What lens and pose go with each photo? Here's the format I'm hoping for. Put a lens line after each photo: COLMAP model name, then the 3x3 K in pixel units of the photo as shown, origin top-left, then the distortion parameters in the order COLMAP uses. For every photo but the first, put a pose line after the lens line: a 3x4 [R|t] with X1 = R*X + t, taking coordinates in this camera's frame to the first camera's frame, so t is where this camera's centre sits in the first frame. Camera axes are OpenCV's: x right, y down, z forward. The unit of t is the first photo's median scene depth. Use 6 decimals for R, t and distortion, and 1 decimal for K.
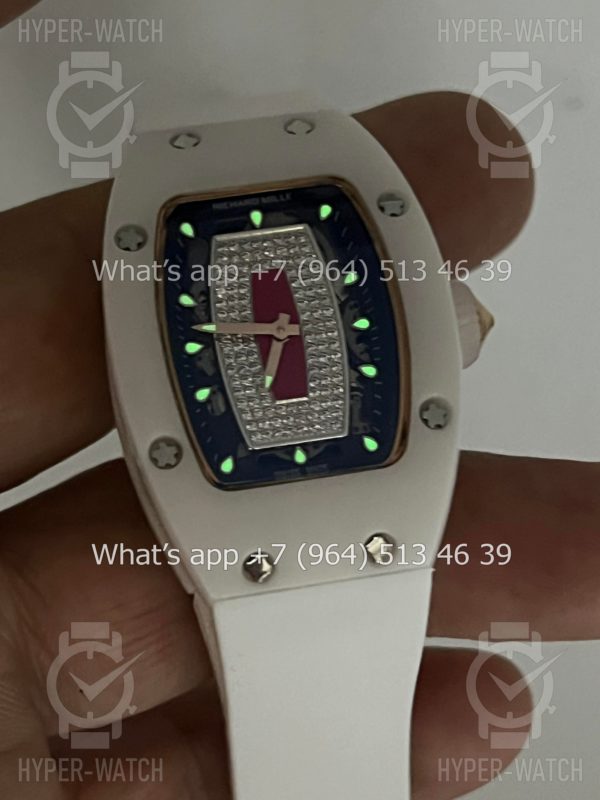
lens RADIAL K [[2174.5, 0, 300.0], [0, 2174.5, 400.0], [0, 0, 1]] dist [0.274824, -0.361114]
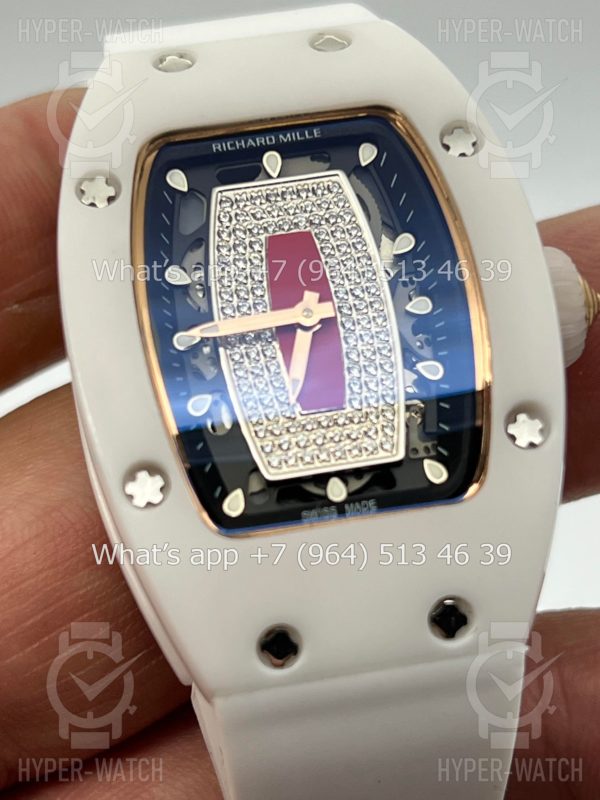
lens RADIAL K [[2174.5, 0, 300.0], [0, 2174.5, 400.0], [0, 0, 1]] dist [0.274824, -0.361114]
pose [[0.999779, -0.012626, -0.016810, 0.000321], [0.012076, 0.999400, -0.032474, 0.019177], [0.017210, 0.032264, 0.999331, 0.285122]]
